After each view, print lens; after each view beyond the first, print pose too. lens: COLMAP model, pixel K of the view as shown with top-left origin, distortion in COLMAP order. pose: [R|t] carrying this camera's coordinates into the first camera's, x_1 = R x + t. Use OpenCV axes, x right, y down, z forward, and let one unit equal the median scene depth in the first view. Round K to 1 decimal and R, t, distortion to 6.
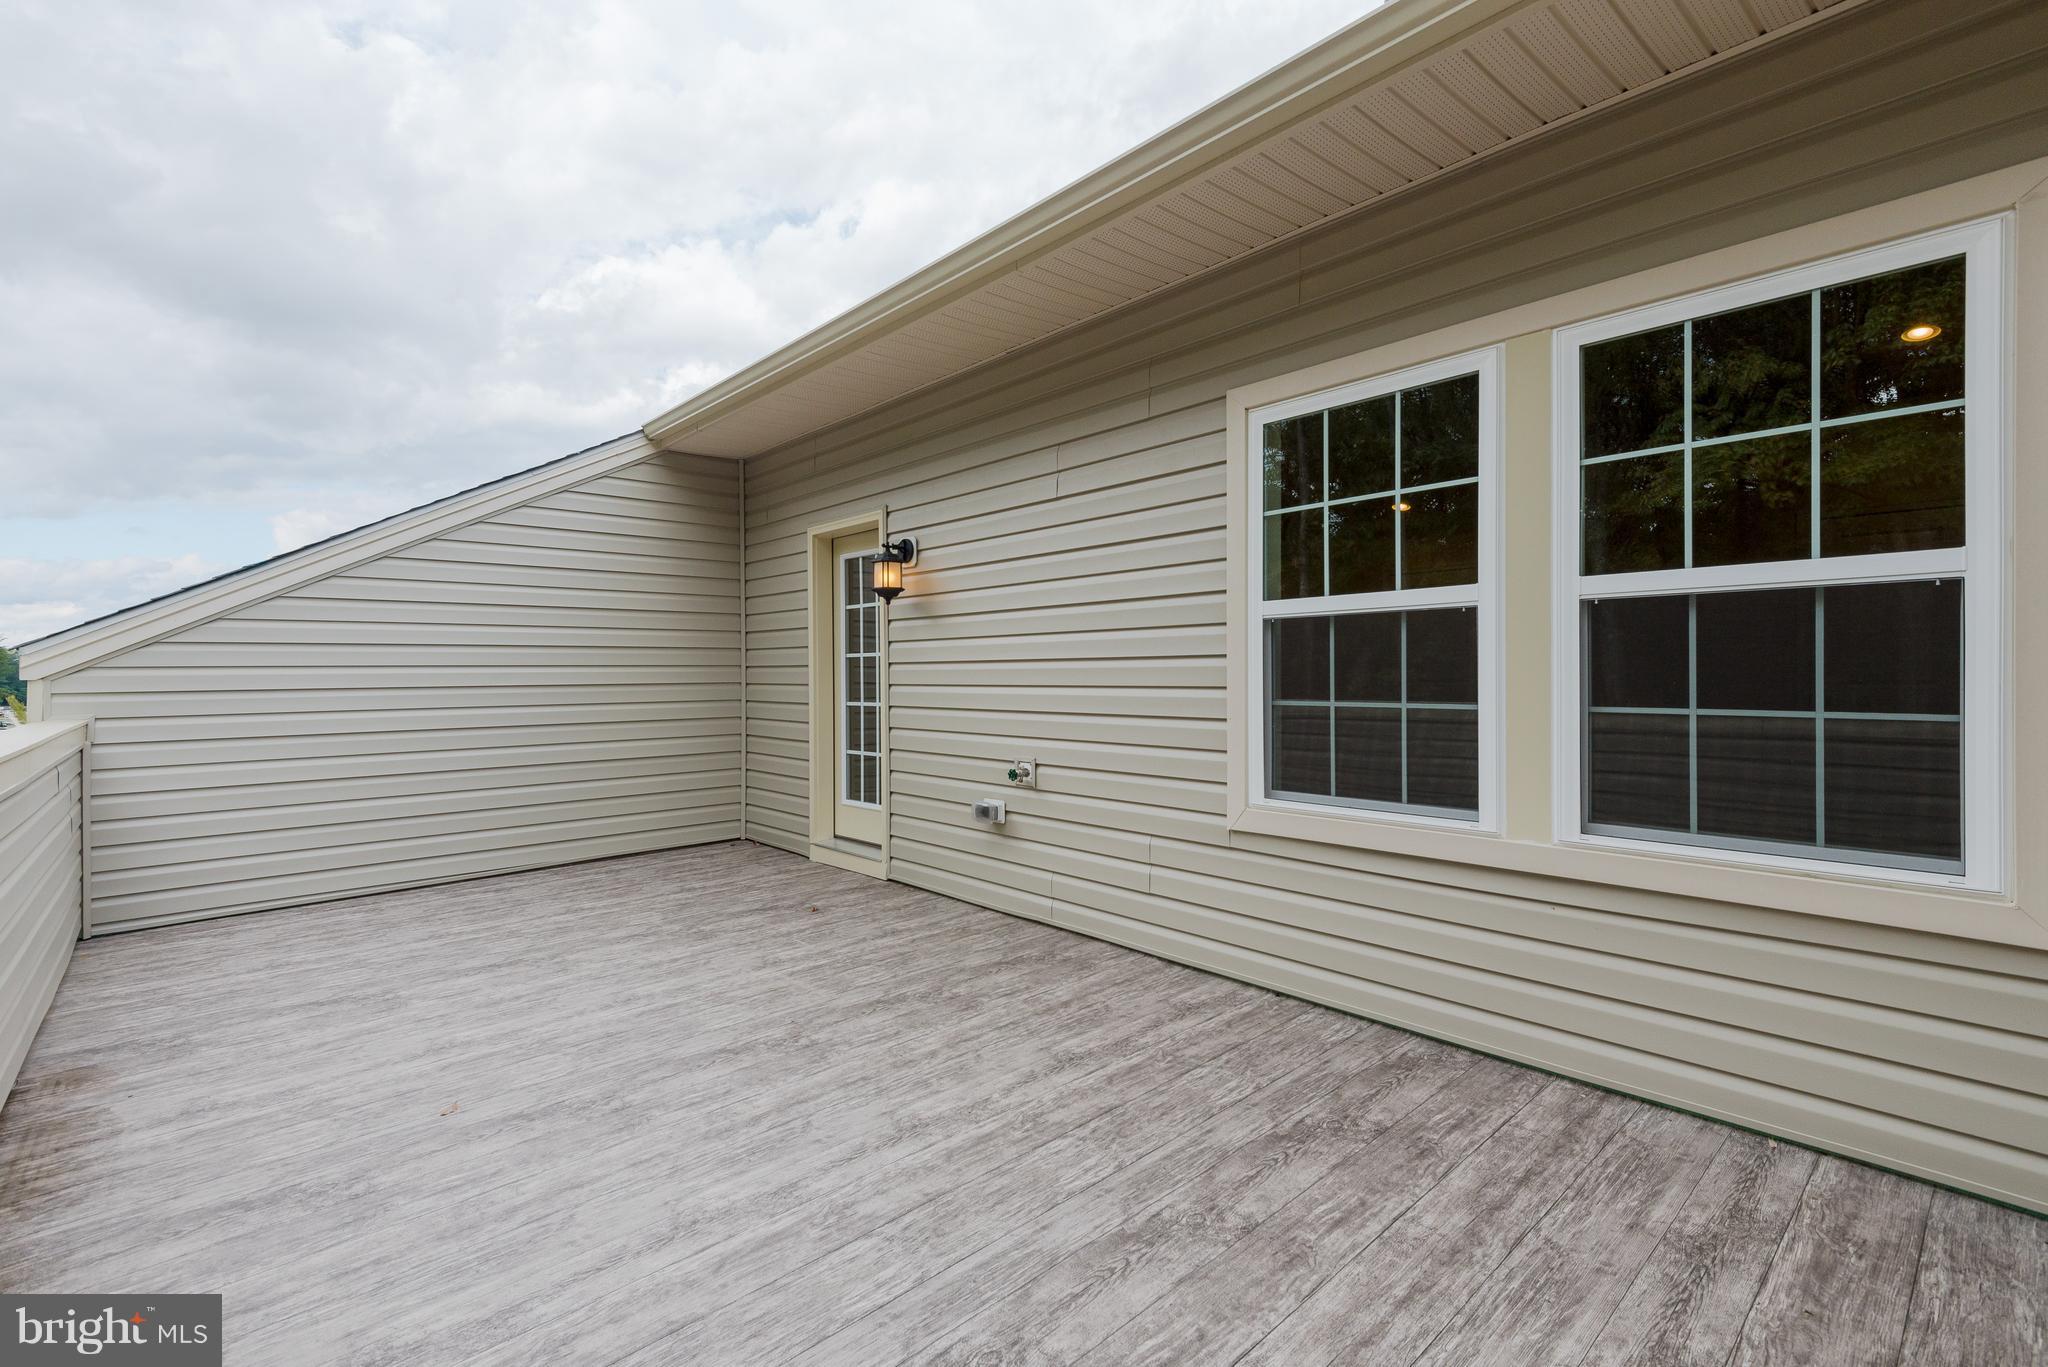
lens RADIAL K [[928.6, 0, 1032.4], [0, 928.6, 680.4], [0, 0, 1]] dist [0.024112, -0.006578]
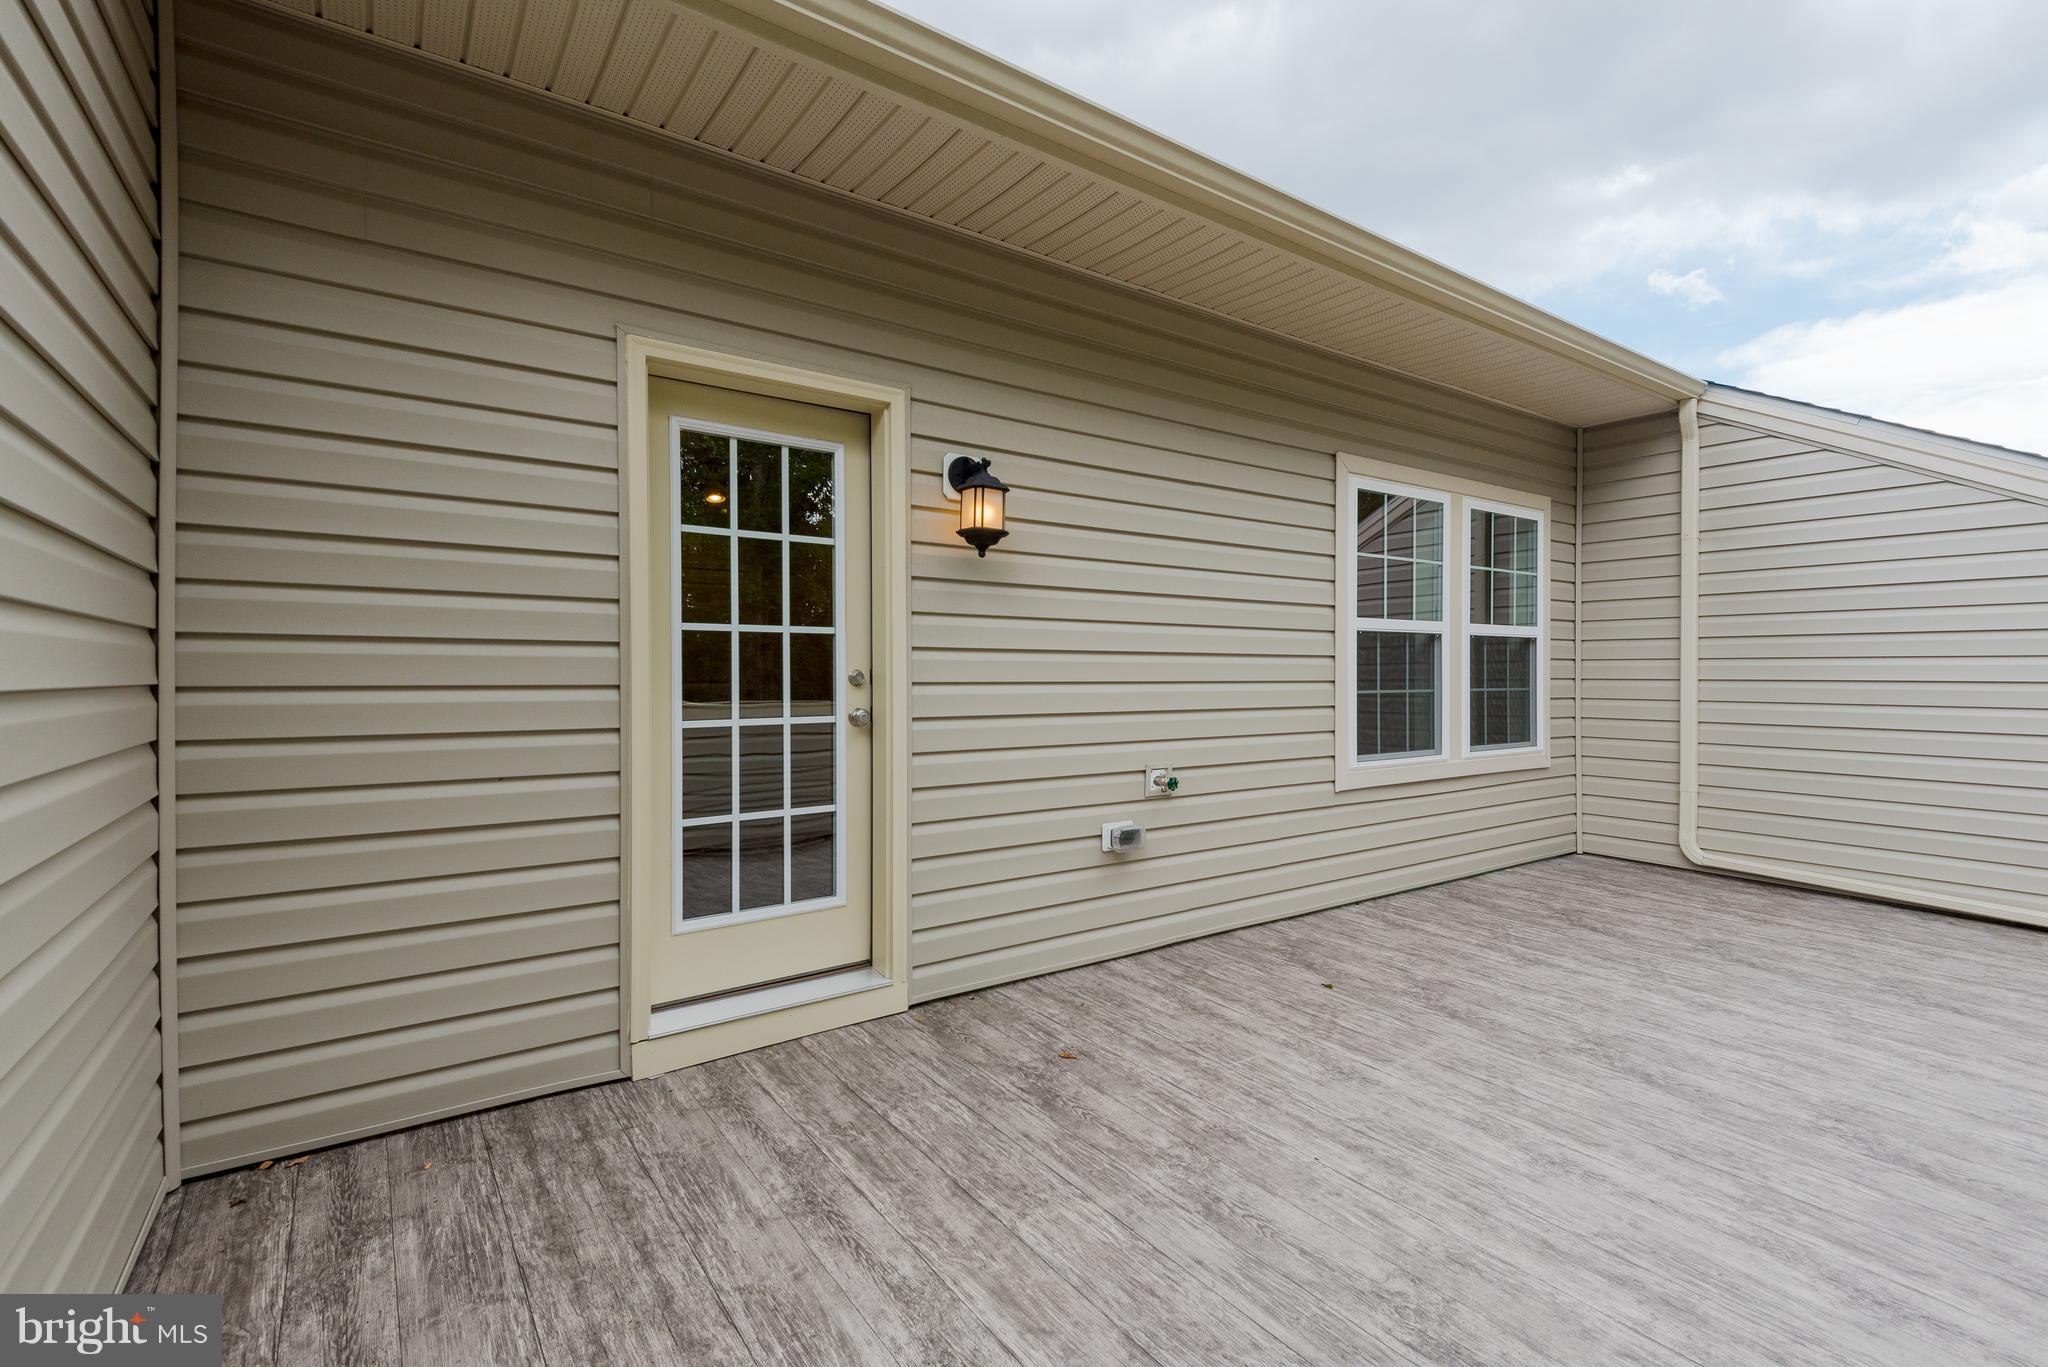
lens RADIAL K [[928.6, 0, 1025.9], [0, 928.6, 683.3], [0, 0, 1]] dist [0.024112, -0.006578]
pose [[0.110703, -0.008443, 0.993818, -1.067539], [-0.000269, 0.999964, 0.008525, -0.001081], [-0.993853, -0.001211, 0.110697, 1.226793]]
